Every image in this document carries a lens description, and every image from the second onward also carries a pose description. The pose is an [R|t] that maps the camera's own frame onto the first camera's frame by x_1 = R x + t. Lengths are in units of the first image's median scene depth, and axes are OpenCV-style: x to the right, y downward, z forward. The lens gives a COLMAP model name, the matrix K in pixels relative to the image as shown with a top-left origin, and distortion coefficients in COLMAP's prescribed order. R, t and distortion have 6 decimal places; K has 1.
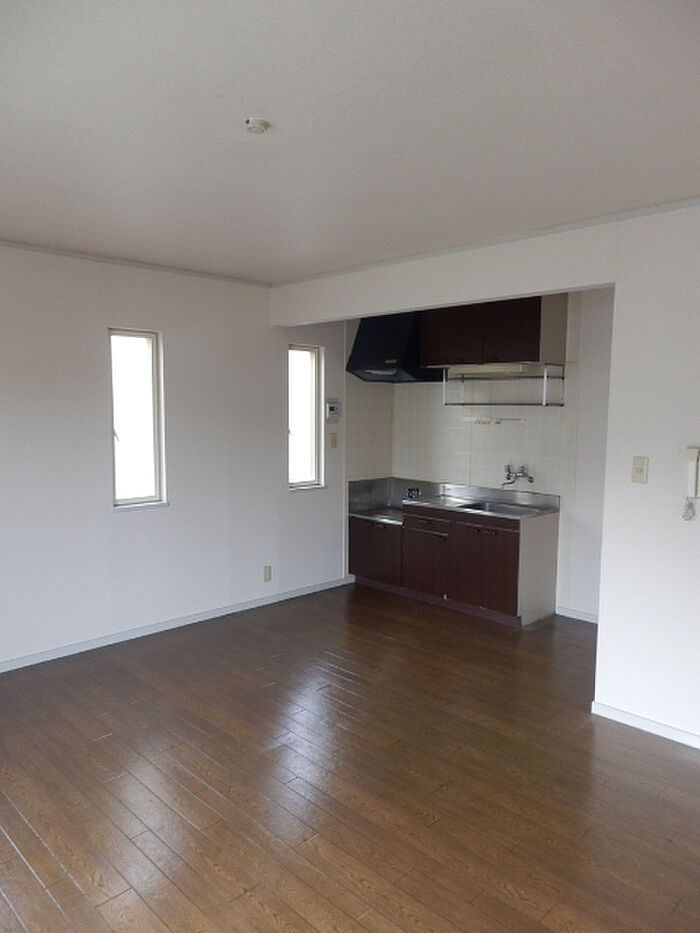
lens RADIAL K [[668.1, 0, 350.0], [0, 668.1, 466.5], [0, 0, 1]] dist [0.008946, 0.001315]
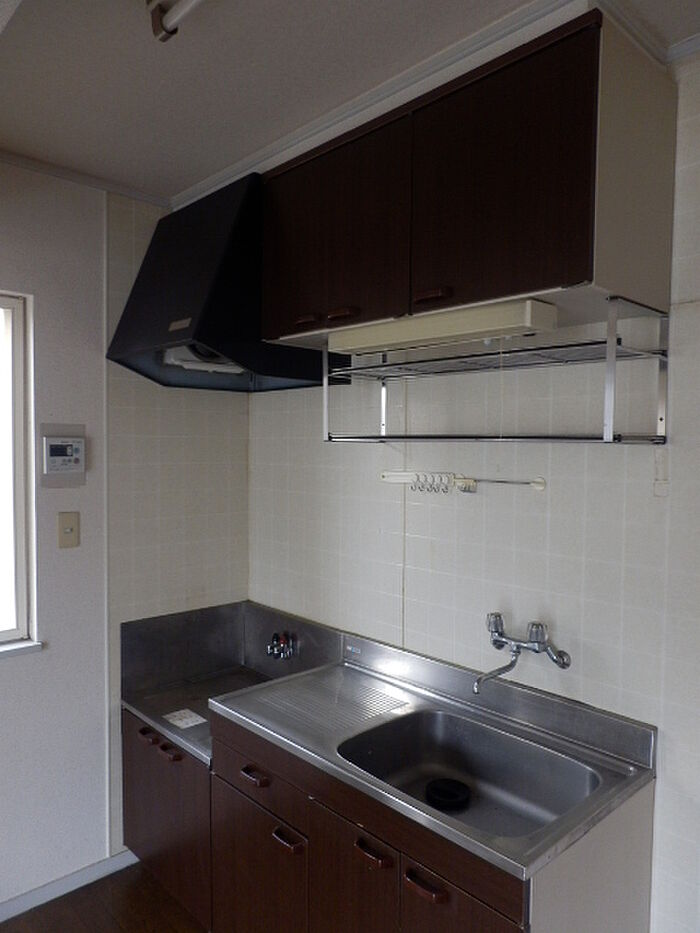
lens RADIAL K [[660.9, 0, 351.7], [0, 660.9, 483.4], [0, 0, 1]] dist [-0.000132, 0.000802]
pose [[0.999535, 0.000583, -0.030484, 0.167009], [-0.001510, 0.999536, -0.030419, -0.057201], [0.030452, 0.030450, 0.999072, 0.632620]]
